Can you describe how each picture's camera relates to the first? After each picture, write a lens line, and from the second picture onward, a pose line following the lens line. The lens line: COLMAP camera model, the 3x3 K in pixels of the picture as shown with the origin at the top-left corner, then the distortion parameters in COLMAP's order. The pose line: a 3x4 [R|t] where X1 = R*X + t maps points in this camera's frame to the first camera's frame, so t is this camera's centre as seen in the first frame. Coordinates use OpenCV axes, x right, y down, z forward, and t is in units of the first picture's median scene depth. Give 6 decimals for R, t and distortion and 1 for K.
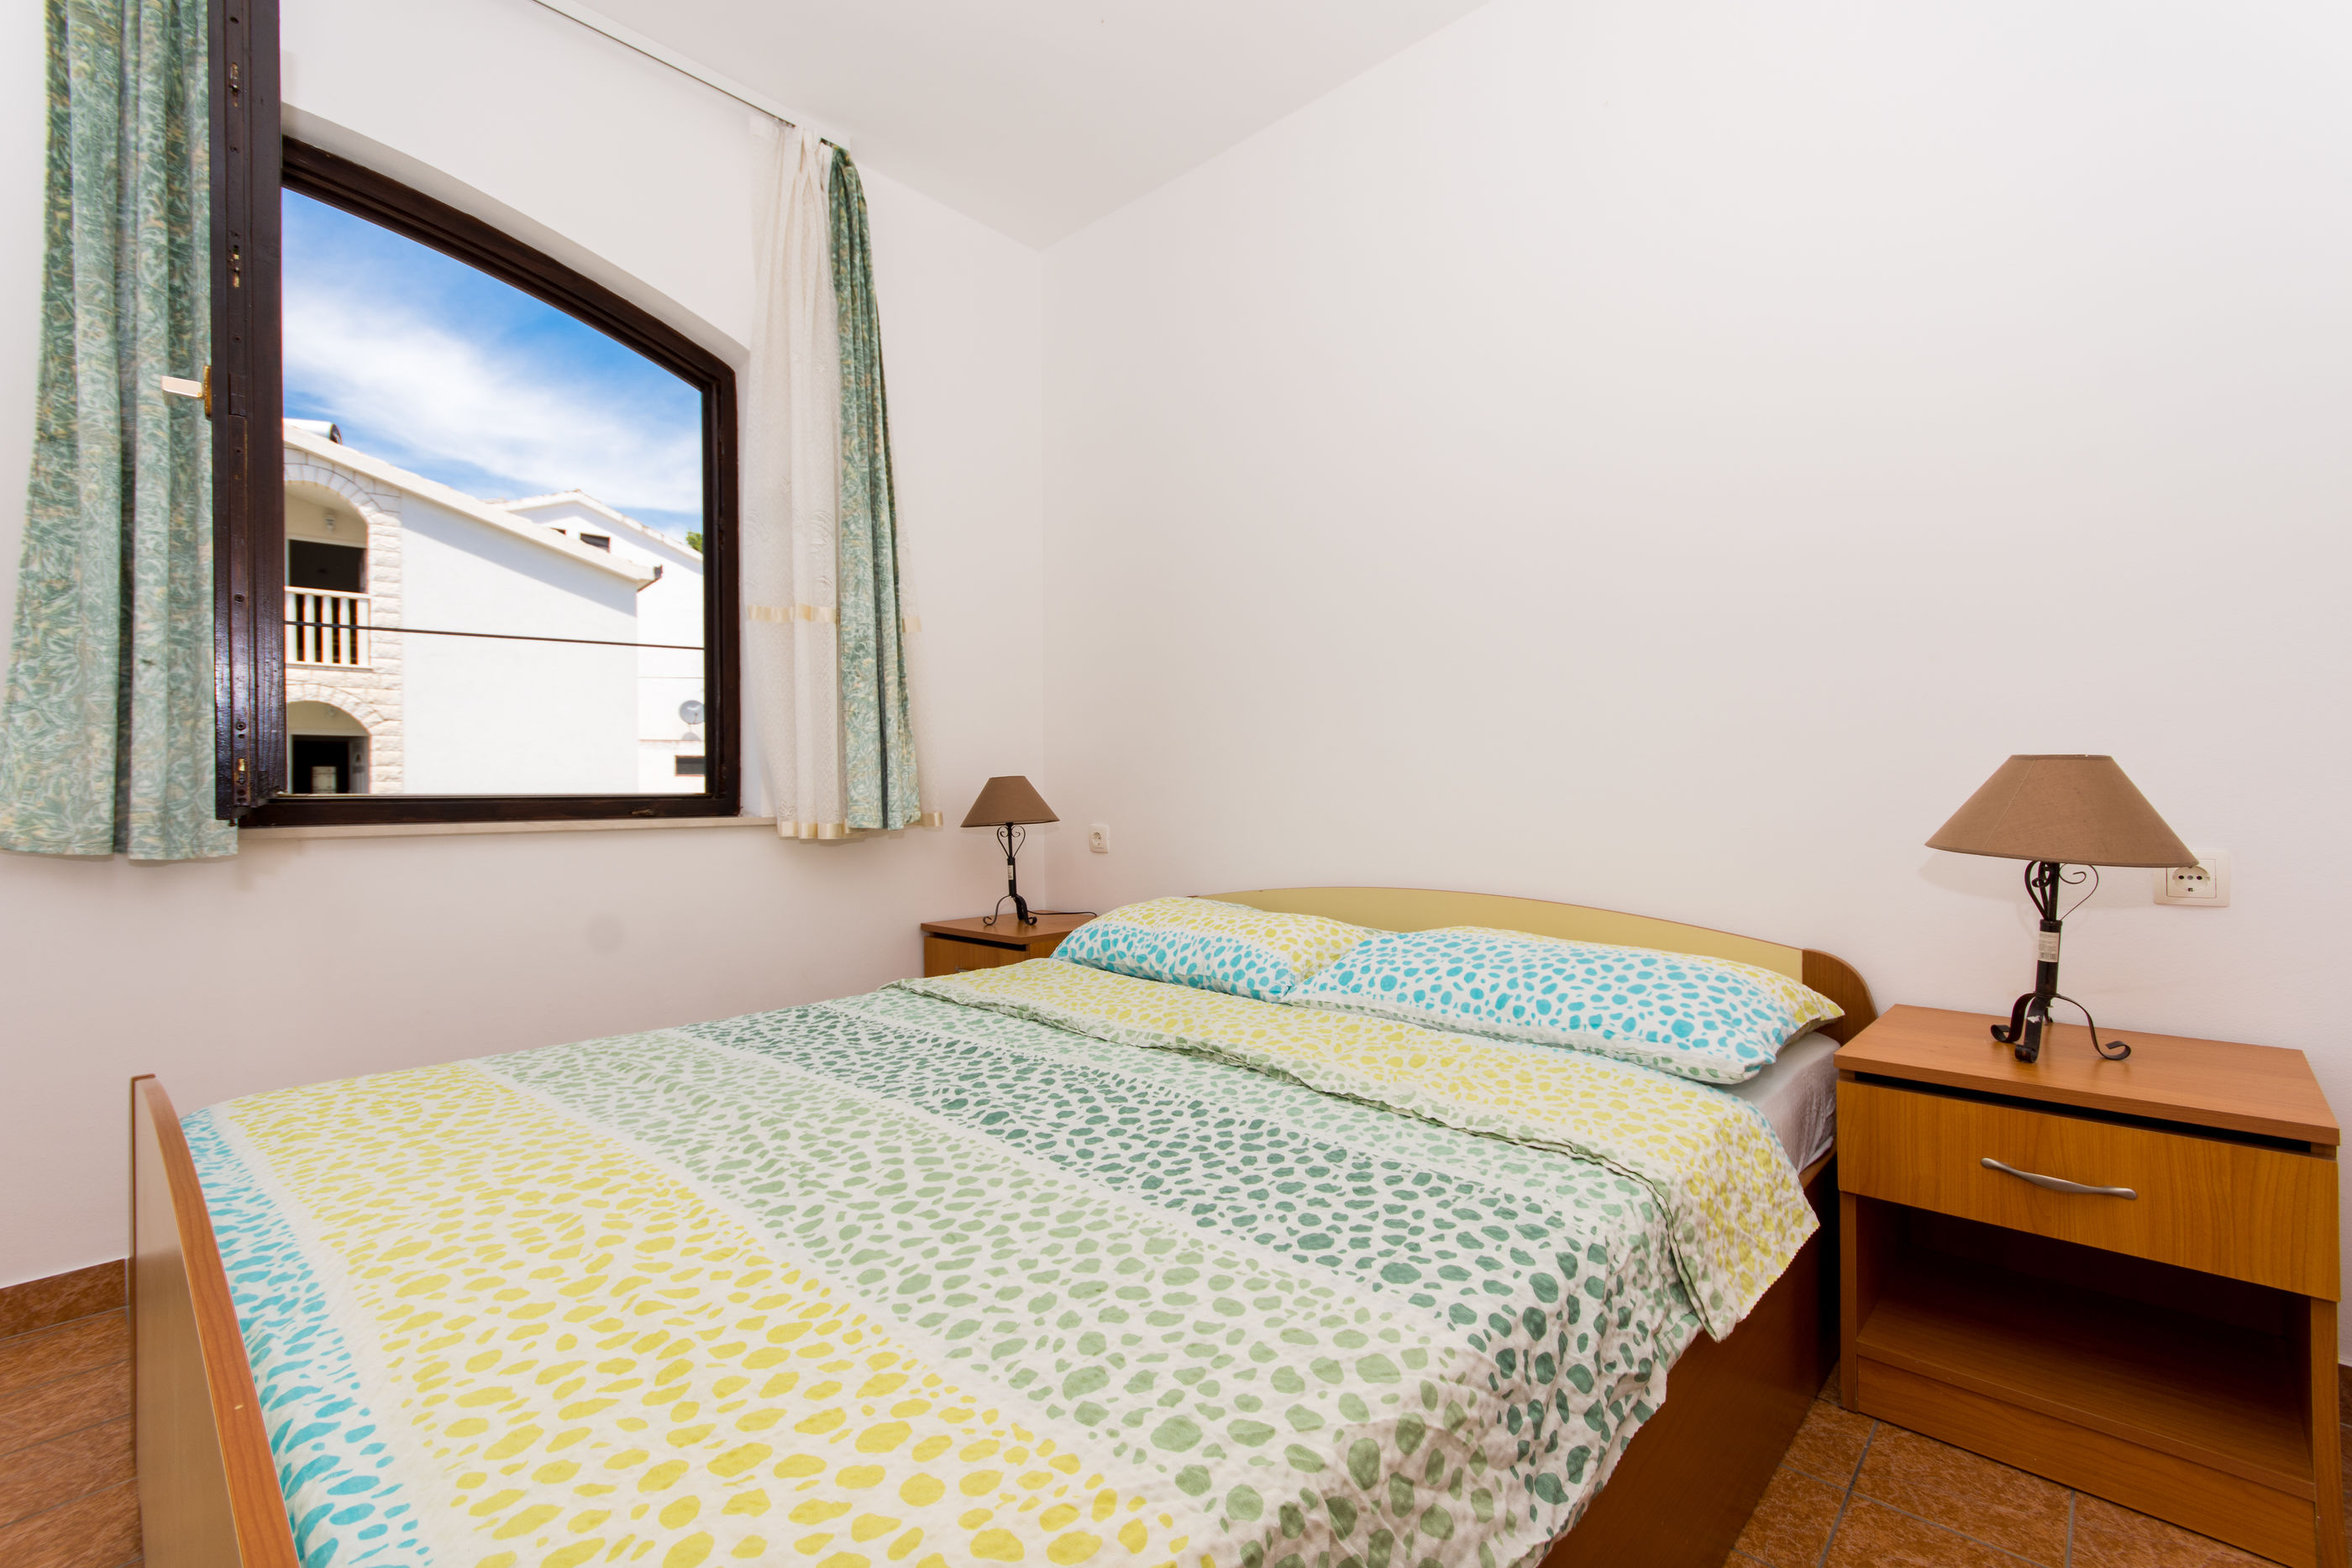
lens RADIAL K [[1025.6, 0, 1176.9], [0, 1025.6, 793.1], [0, 0, 1]] dist [0.003788, -0.001131]
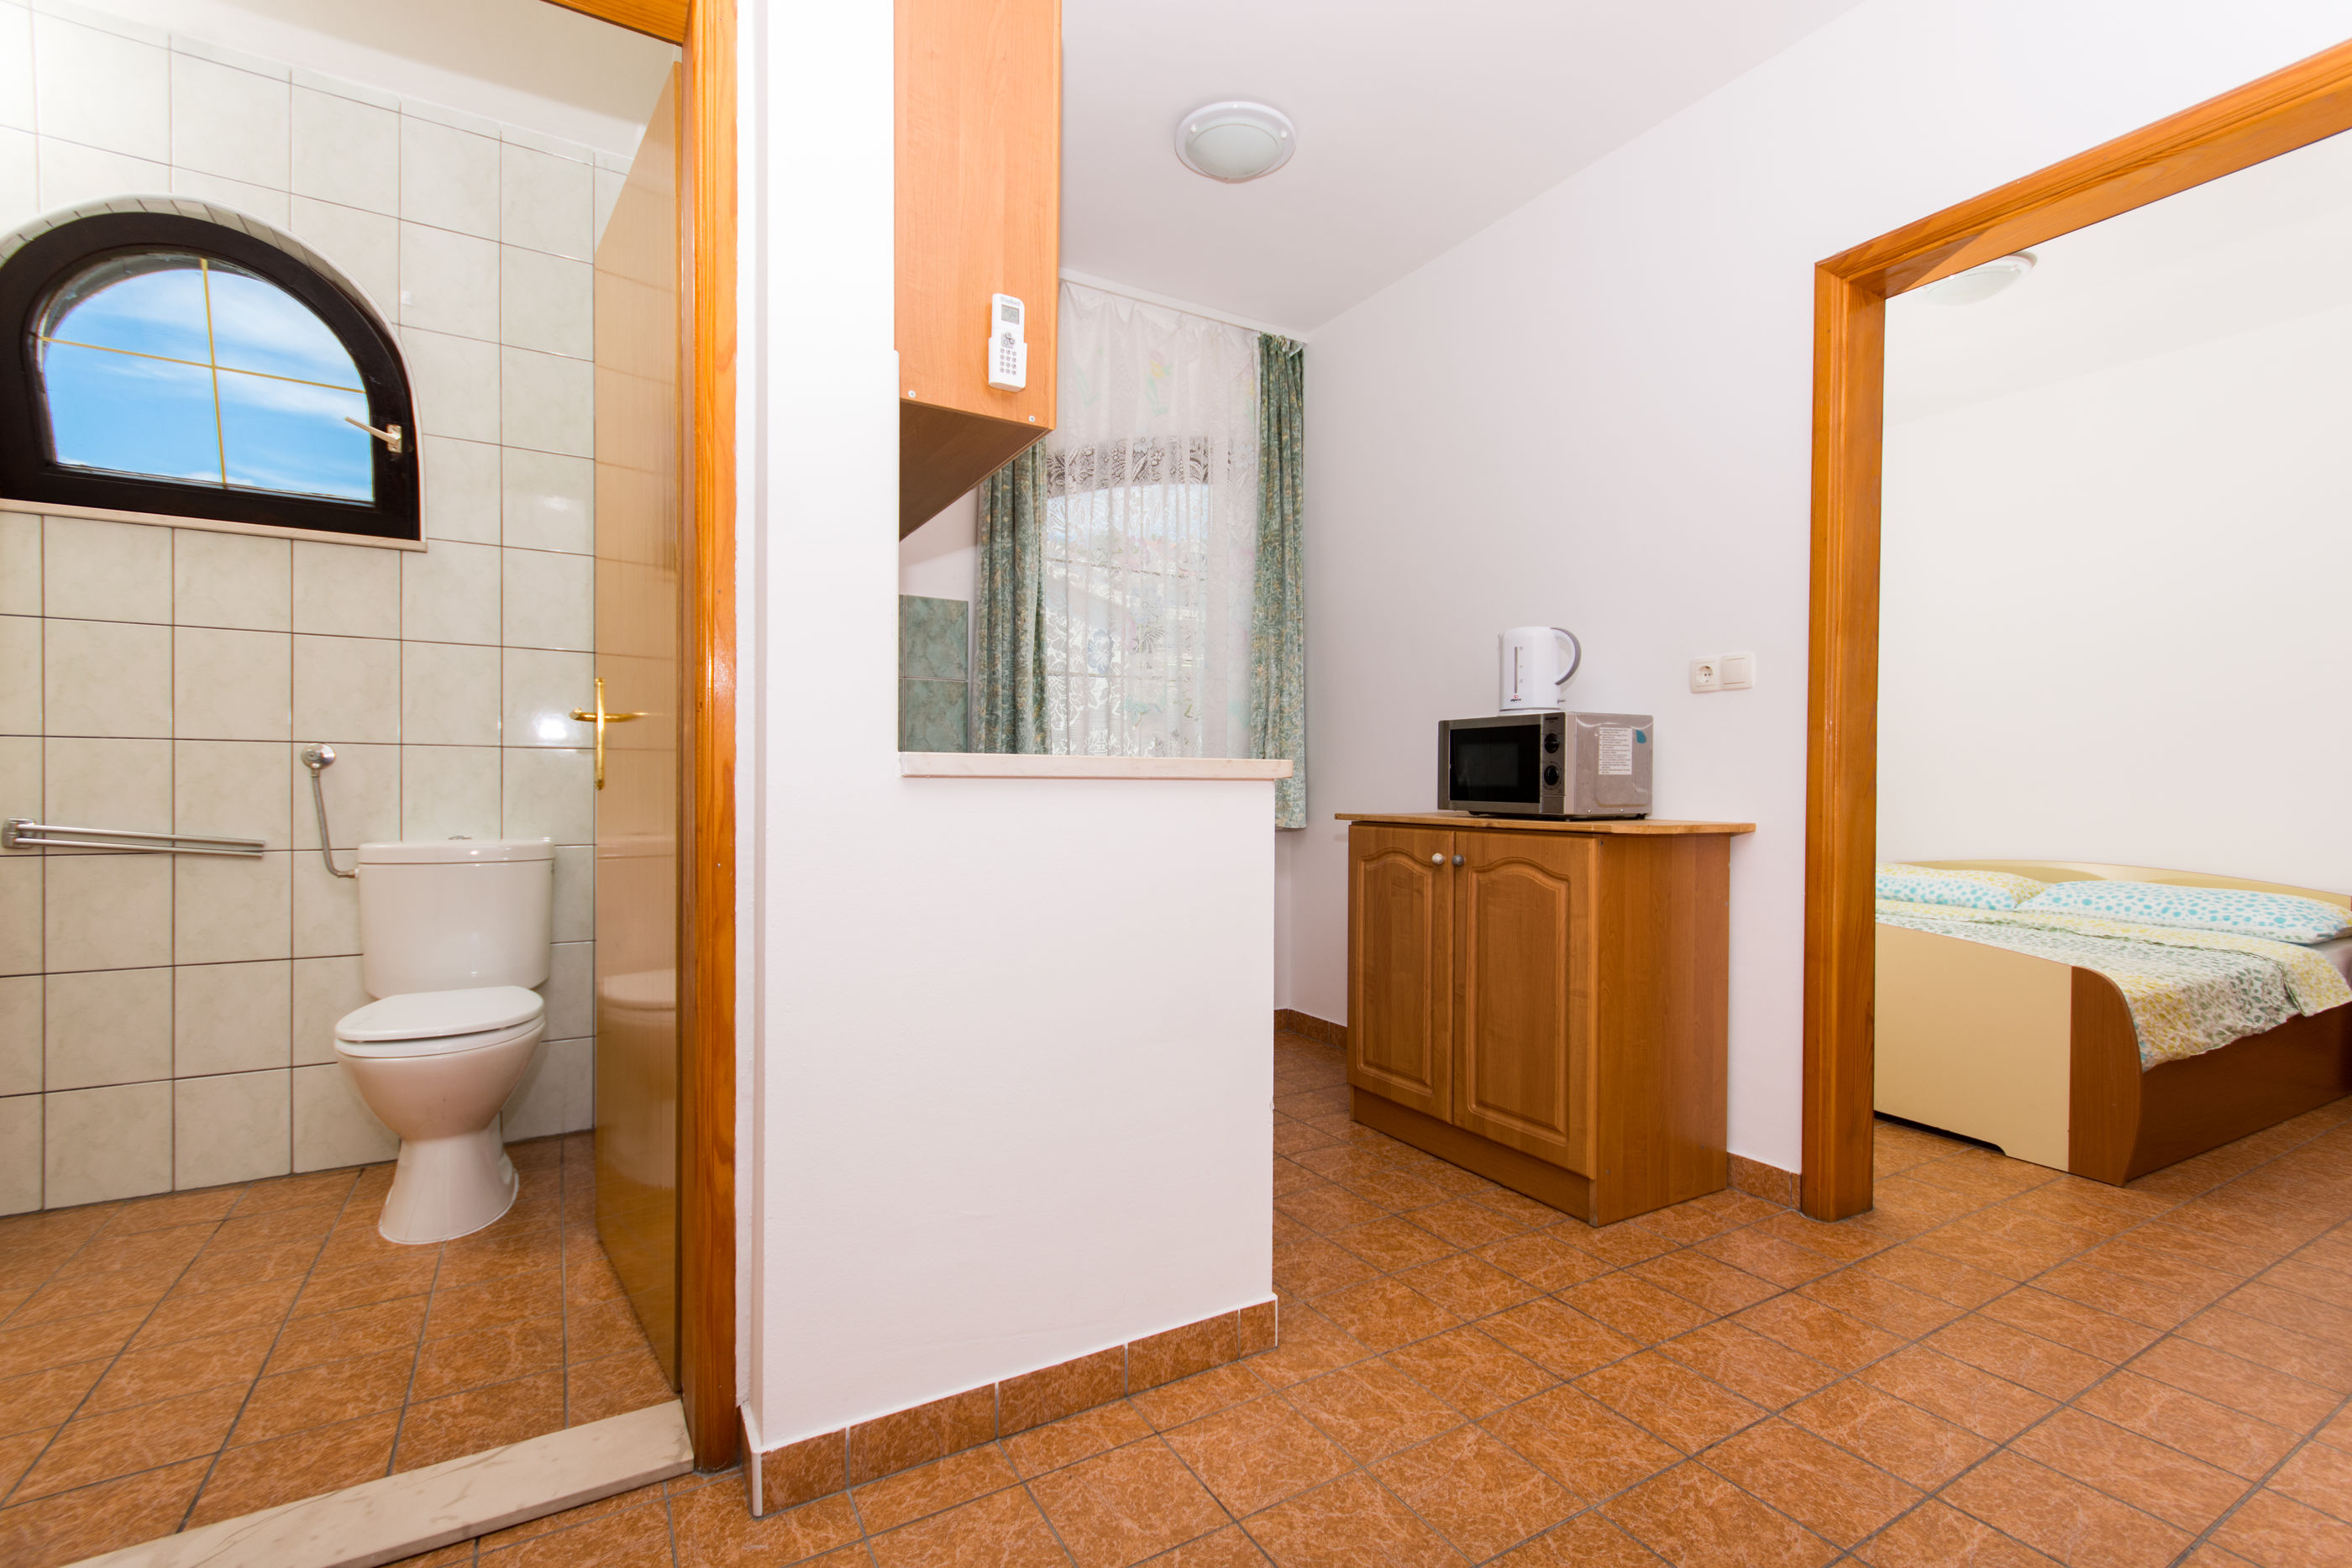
lens RADIAL K [[1040.6, 0, 1175.5], [0, 1040.6, 795.5], [0, 0, 1]] dist [0.013123, -0.001324]
pose [[0.956129, 0.019458, -0.292300, -1.133838], [-0.015298, 0.999747, 0.016511, -0.041918], [0.292548, -0.011315, 0.956184, -1.880835]]
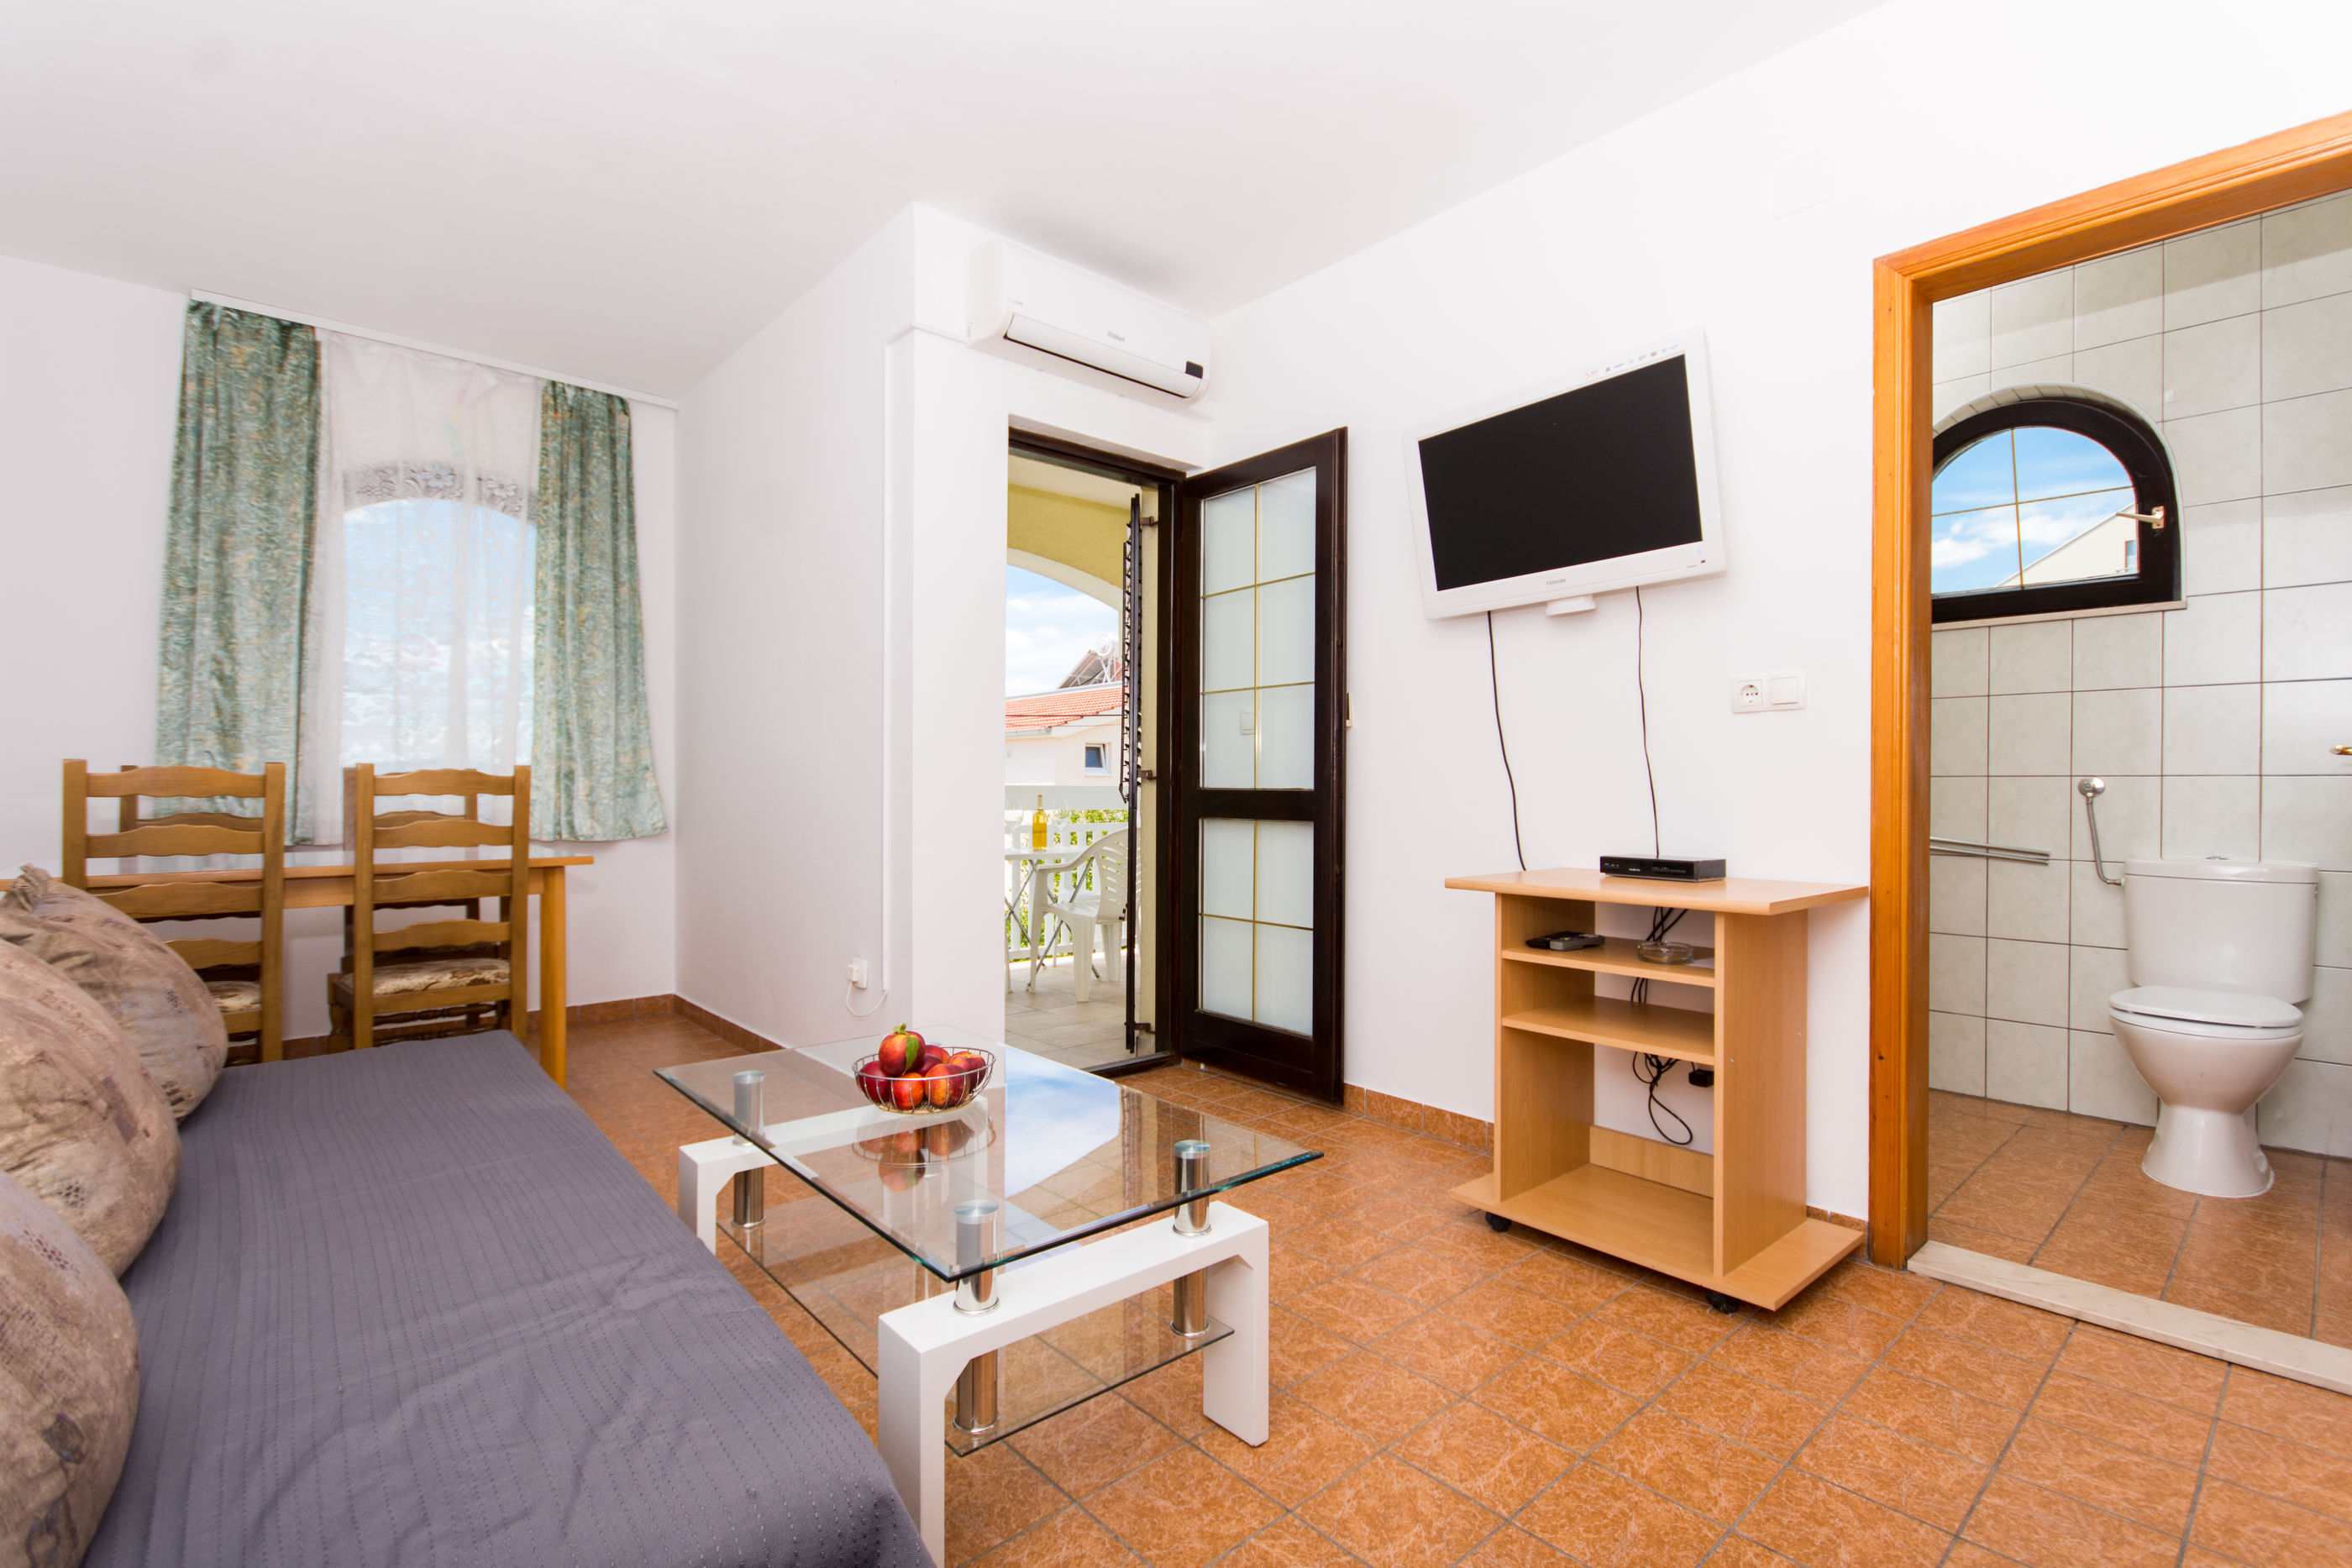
lens RADIAL K [[1067.4, 0, 1178.9], [0, 1067.4, 793.2], [0, 0, 1]] dist [0.003712, -0.006419]
pose [[-0.095968, 0.013936, -0.995287, -0.603814], [0.000647, 0.999903, 0.013939, -0.075443], [0.995384, 0.000694, -0.095967, -2.313487]]
